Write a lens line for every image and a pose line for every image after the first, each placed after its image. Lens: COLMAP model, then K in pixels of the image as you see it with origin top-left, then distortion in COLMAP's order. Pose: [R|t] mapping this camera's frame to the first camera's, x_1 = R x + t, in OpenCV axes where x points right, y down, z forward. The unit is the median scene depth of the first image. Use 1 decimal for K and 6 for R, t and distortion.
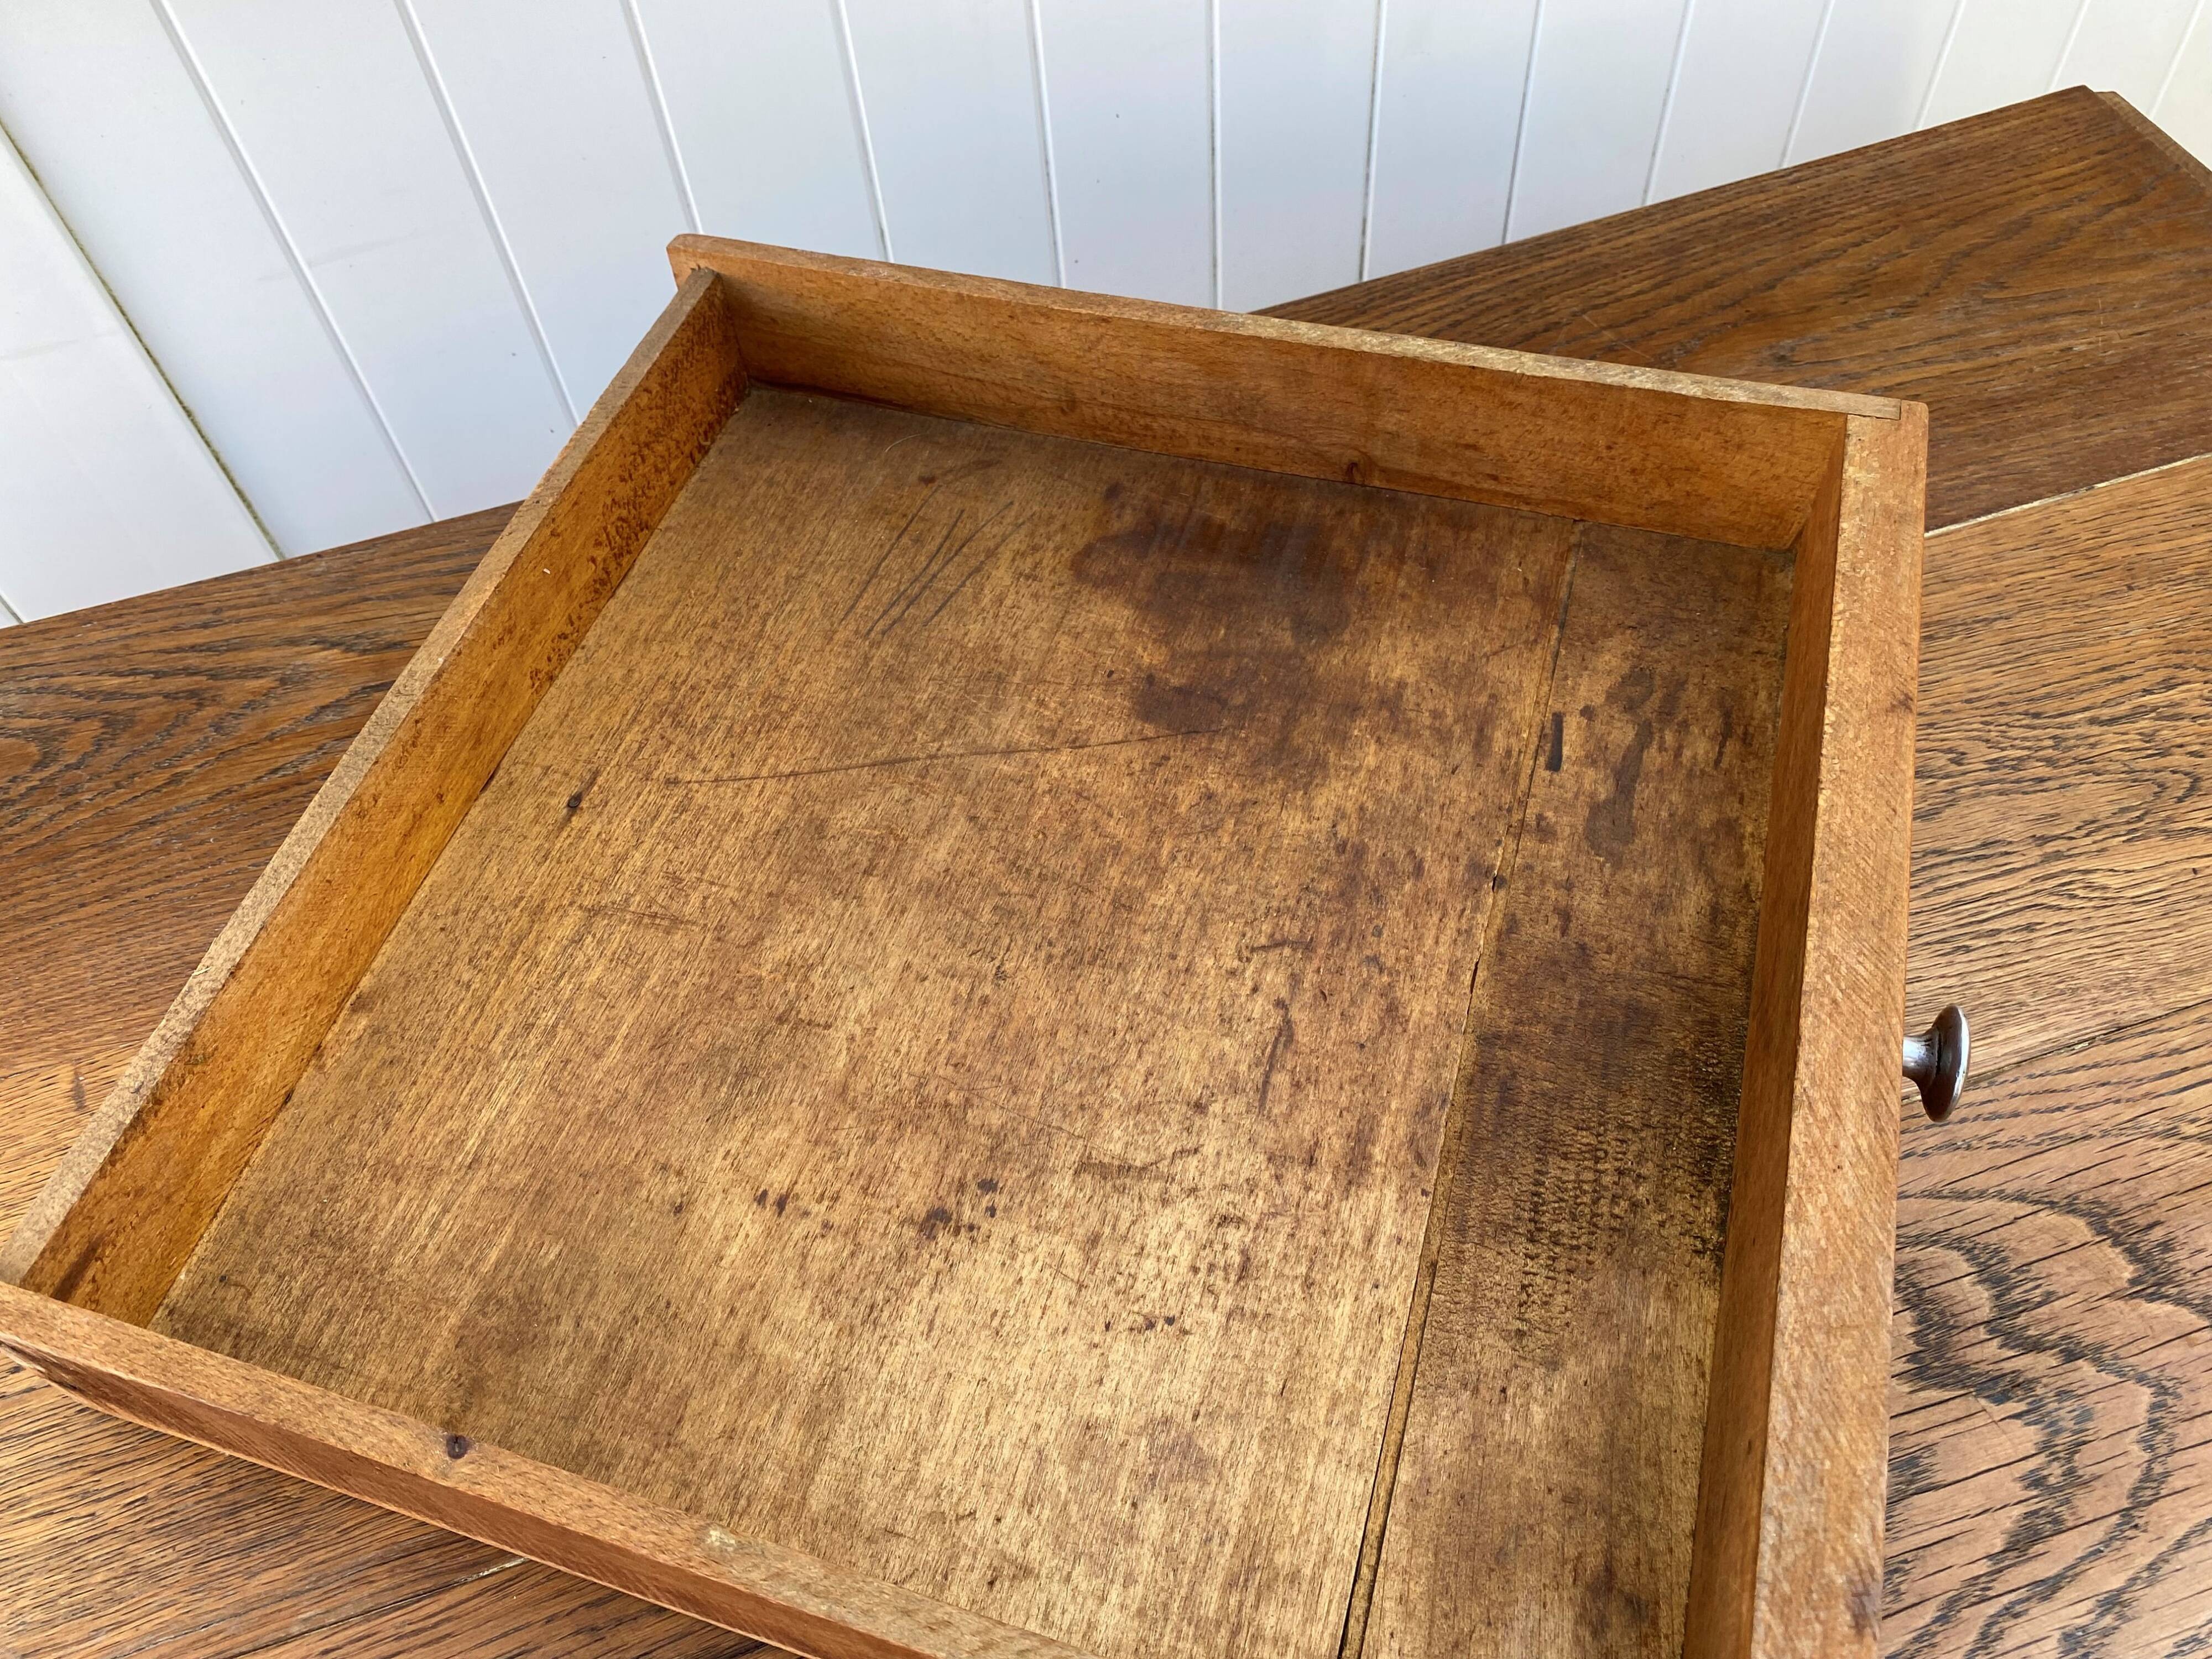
lens RADIAL K [[1716.4, 0, 1053.1], [0, 1716.4, 855.5], [0, 0, 1]] dist [0.011604, -0.011559]
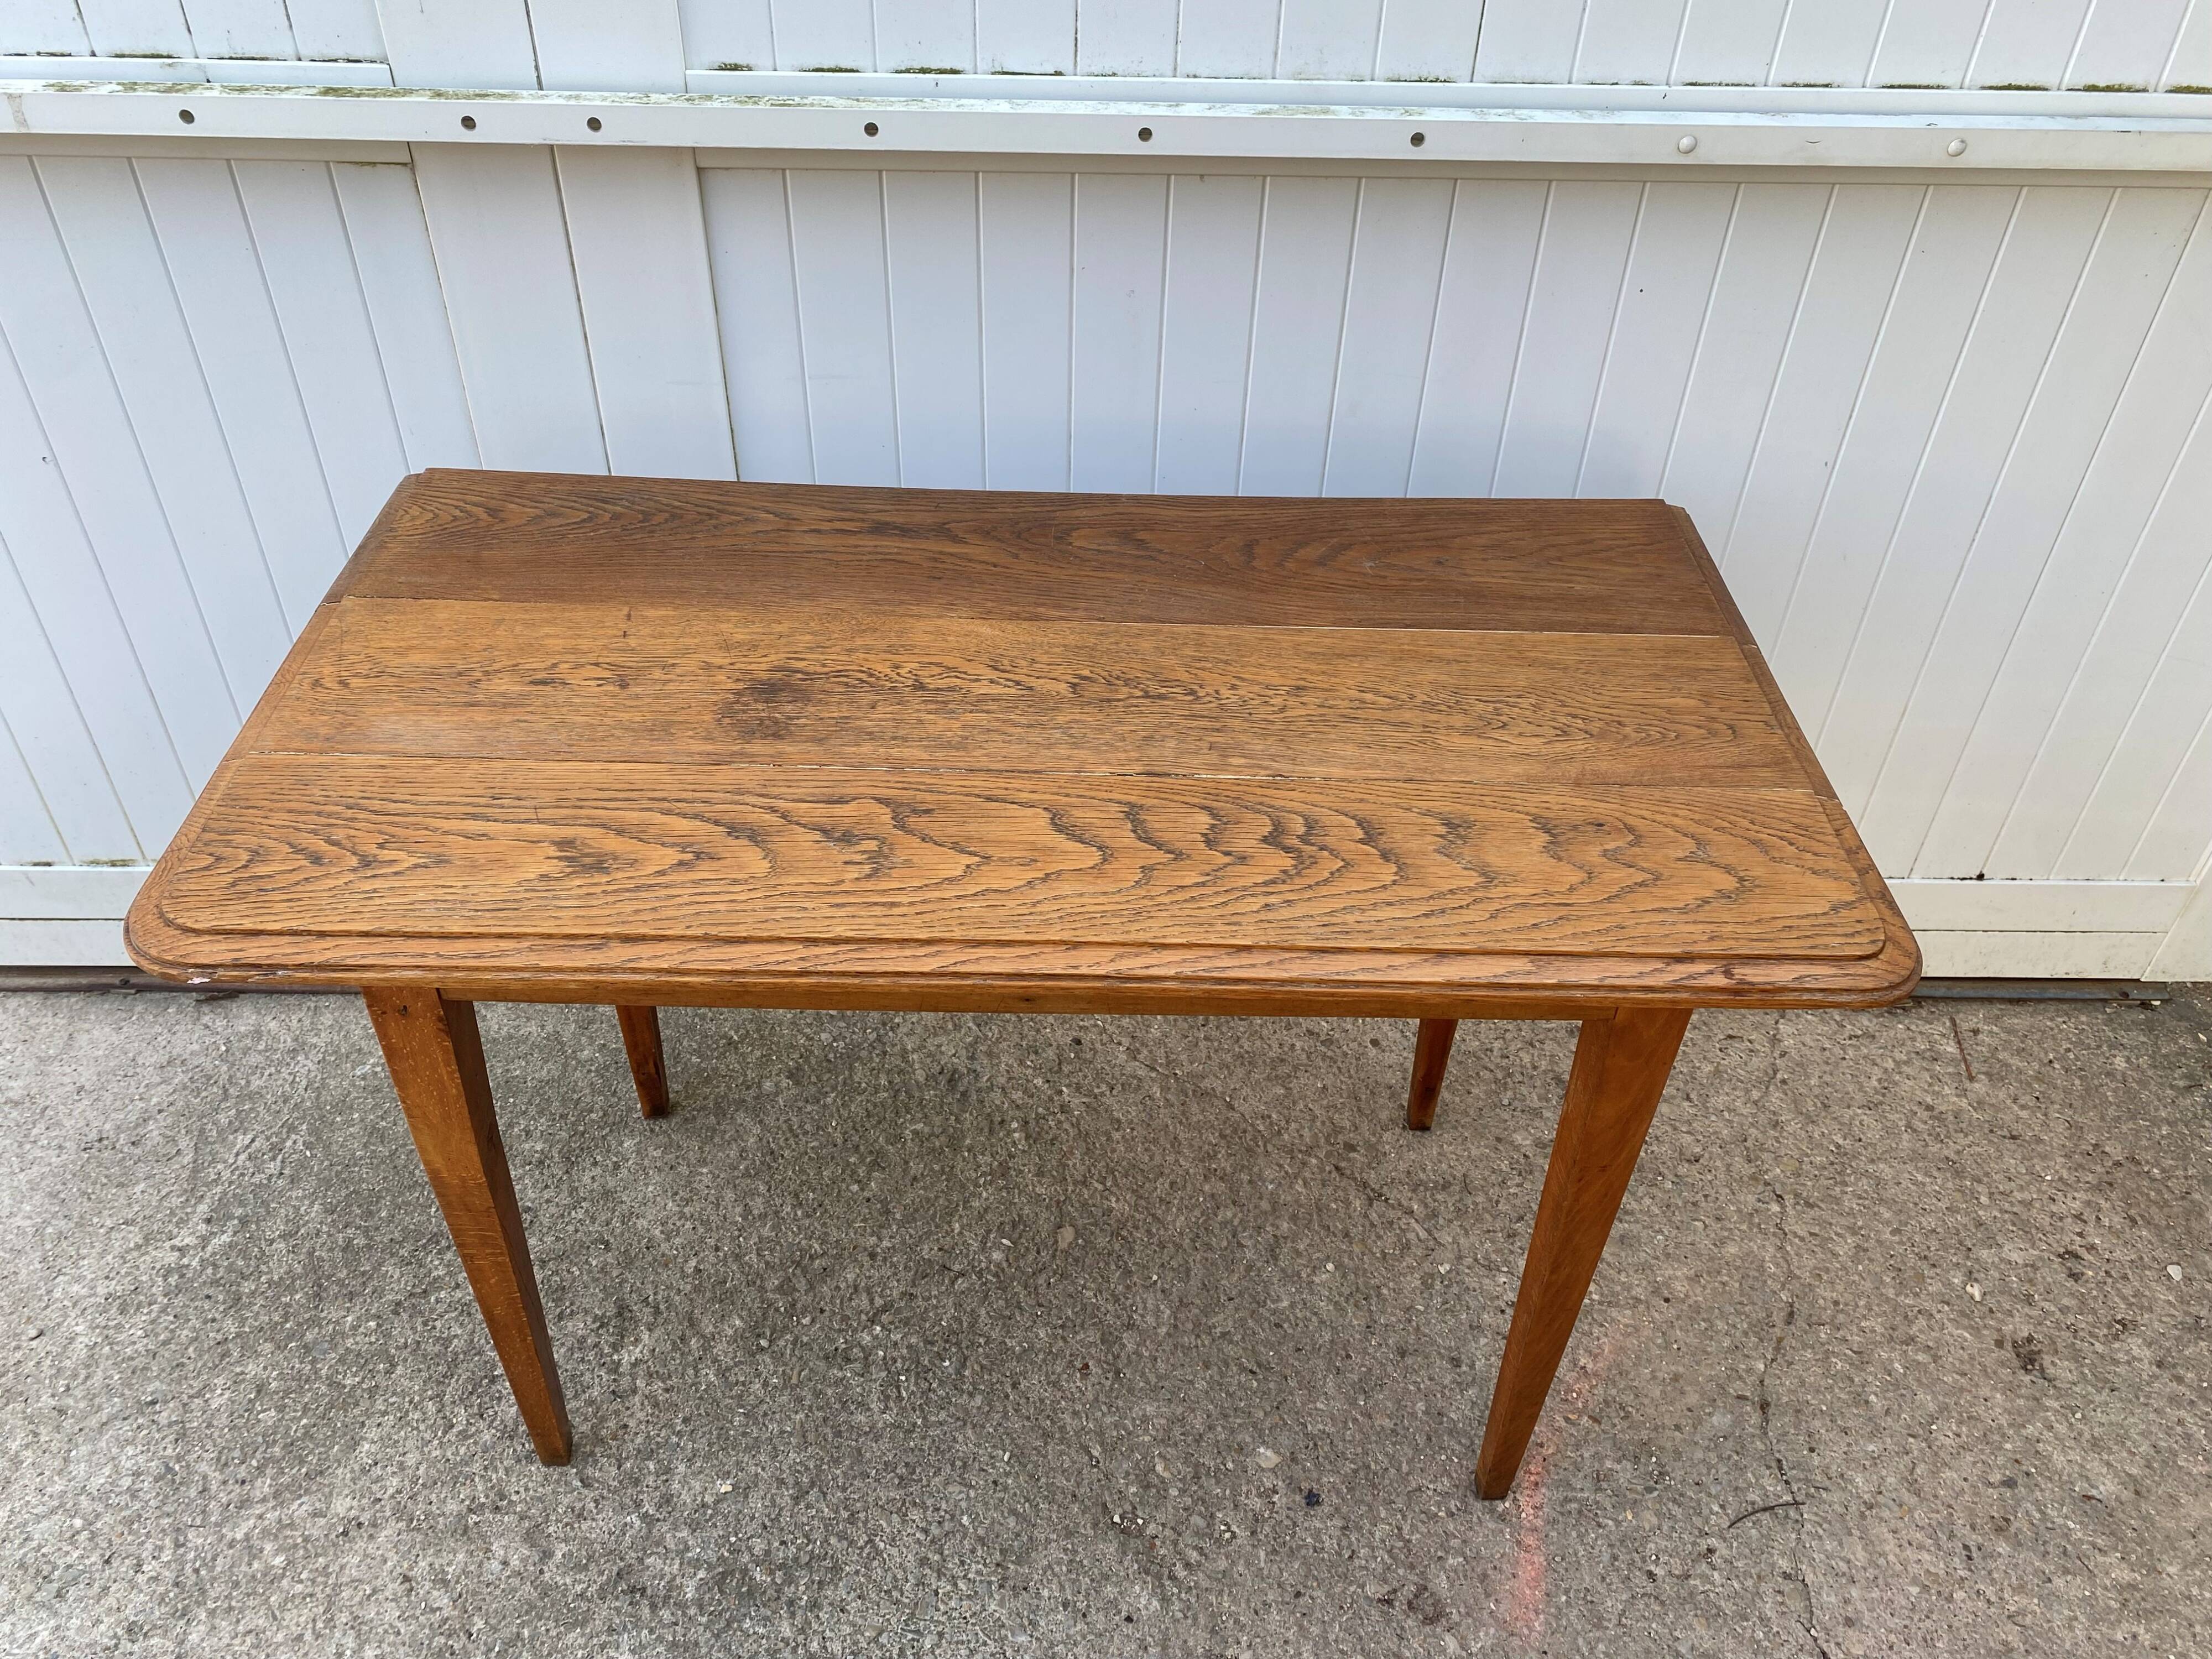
lens RADIAL K [[1716.4, 0, 1084.3], [0, 1716.4, 813.3], [0, 0, 1]] dist [0.011604, -0.011559]
pose [[0.953305, 0.255394, -0.161194, 0.612007], [-0.287791, 0.930048, -0.228444, 0.883262], [0.091575, 0.264167, 0.960120, -1.424729]]
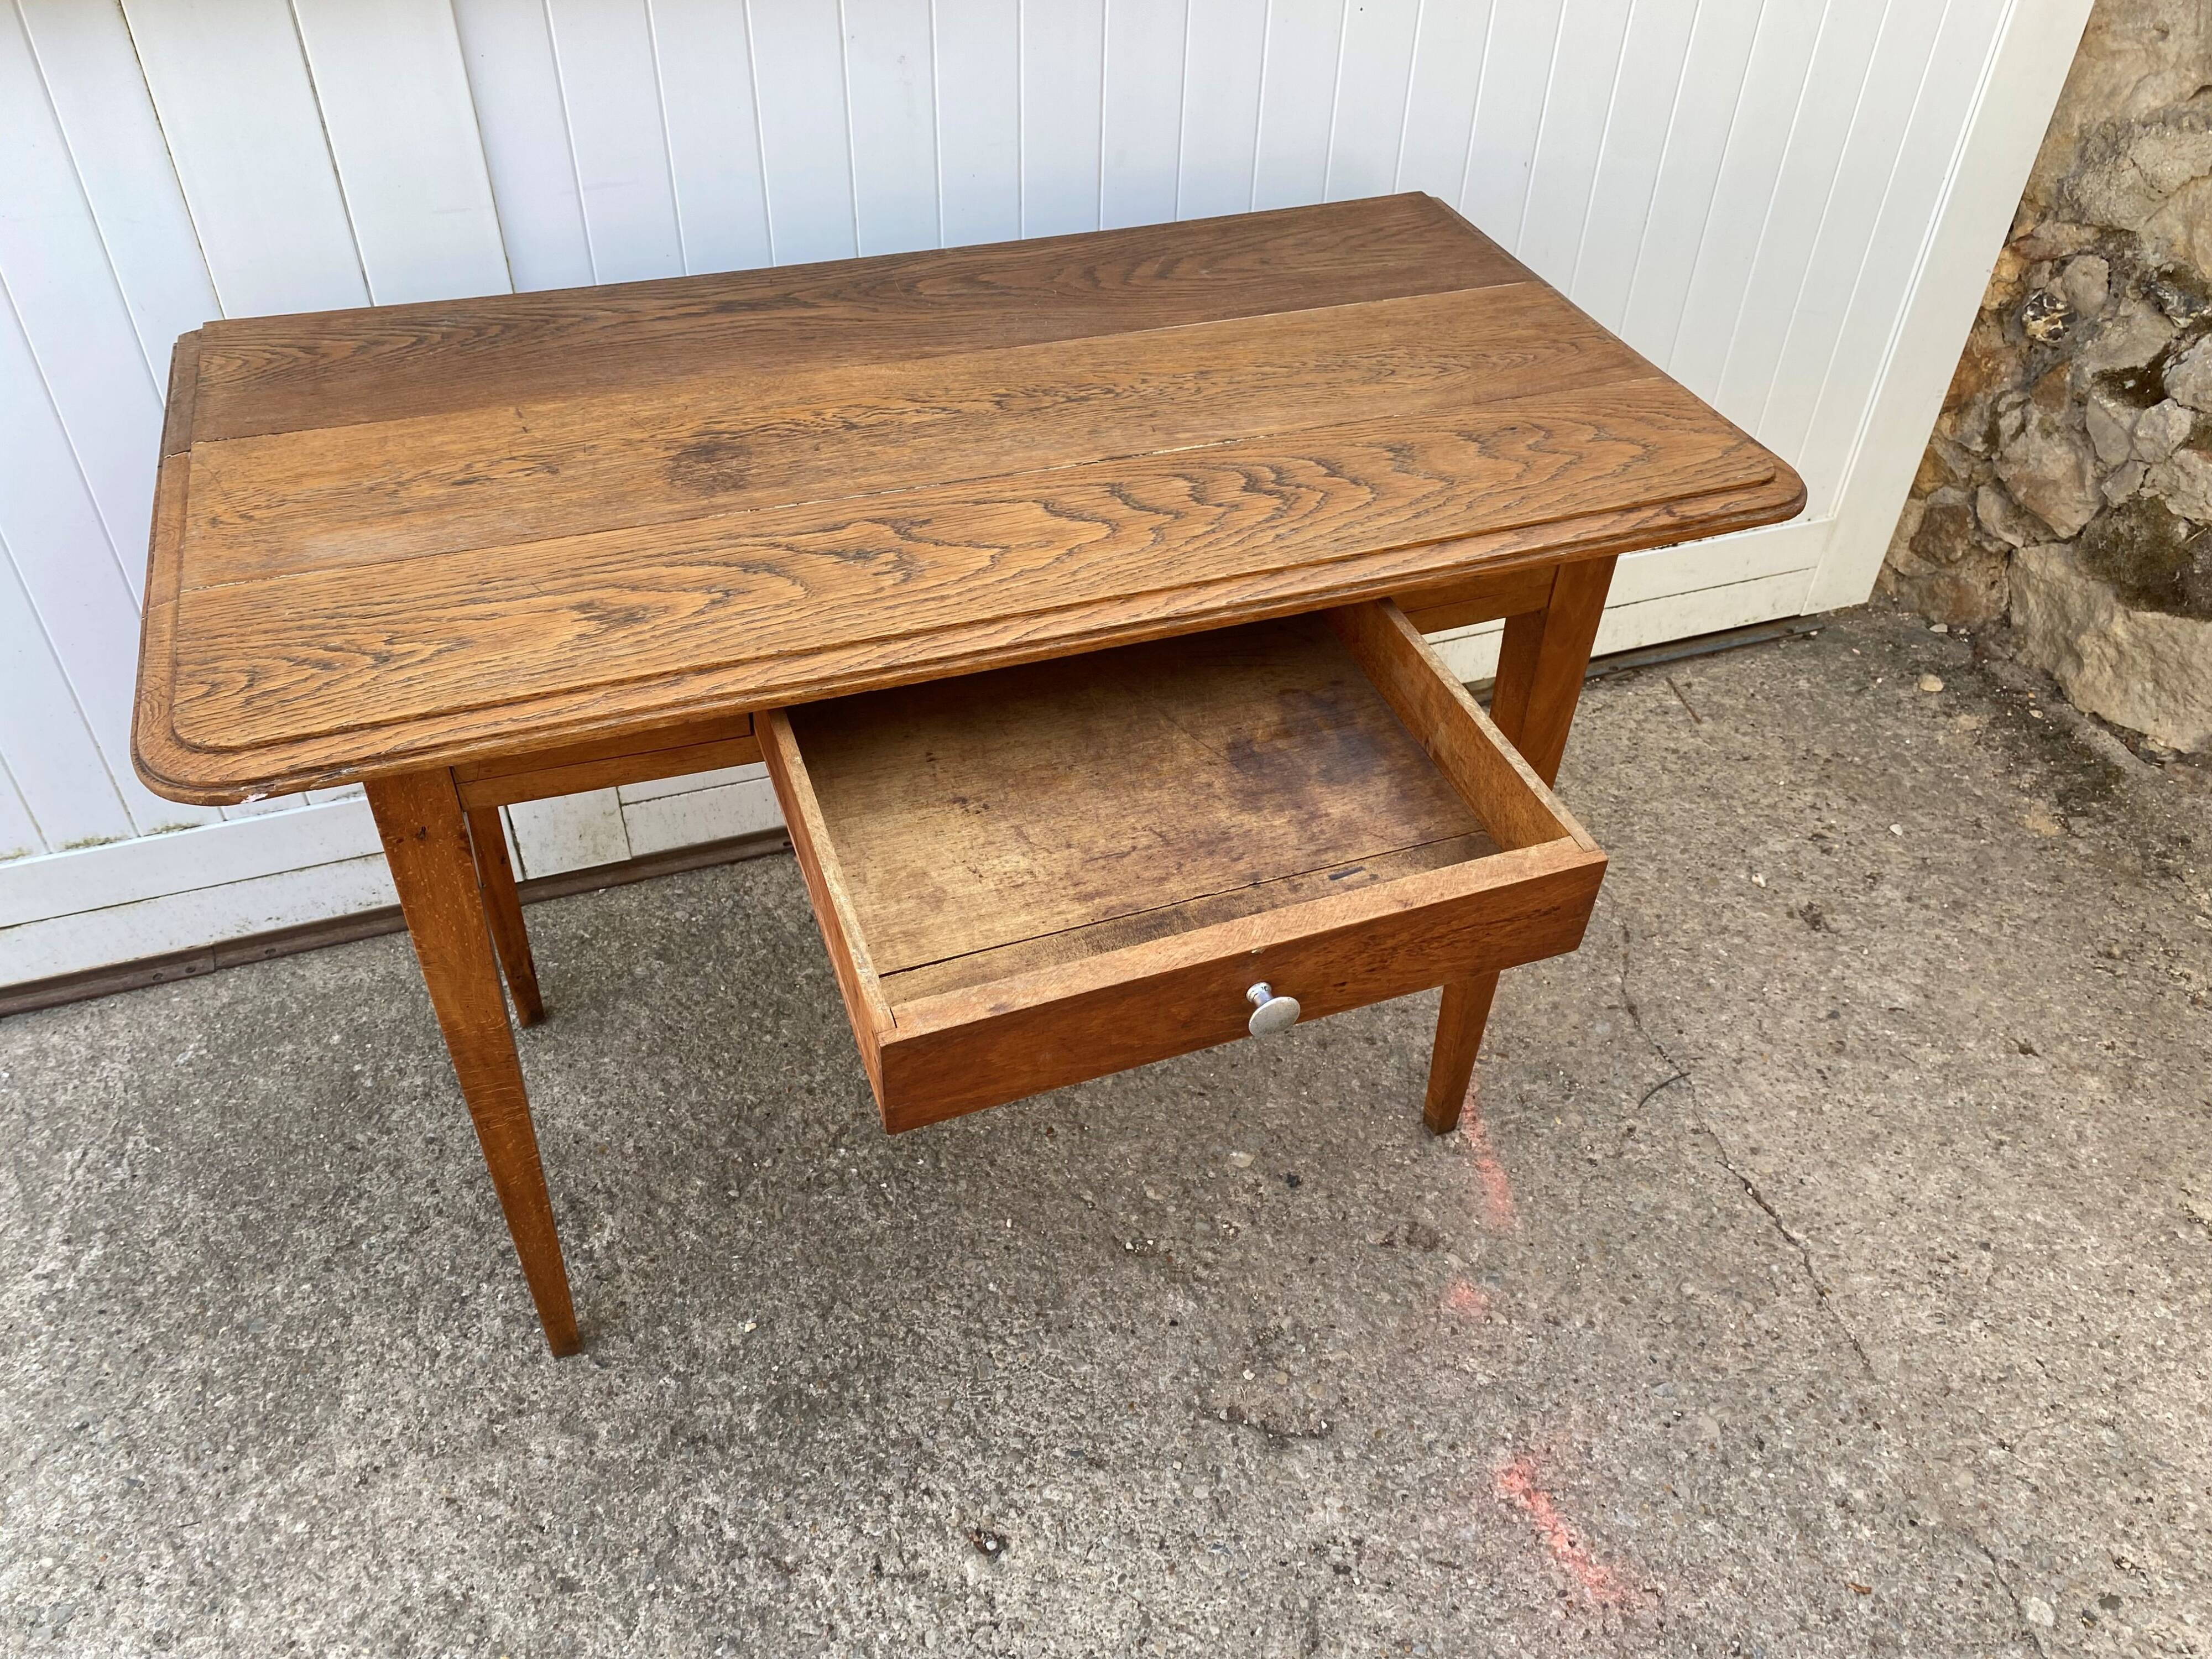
lens RADIAL K [[1725.5, 0, 1084.6], [0, 1725.5, 846.6], [0, 0, 1]] dist [0.012172, -0.010365]
pose [[0.994493, 0.045366, 0.094474, 0.015470], [-0.021854, 0.971406, -0.236416, 1.426340], [-0.102498, 0.233049, 0.967048, -1.416374]]
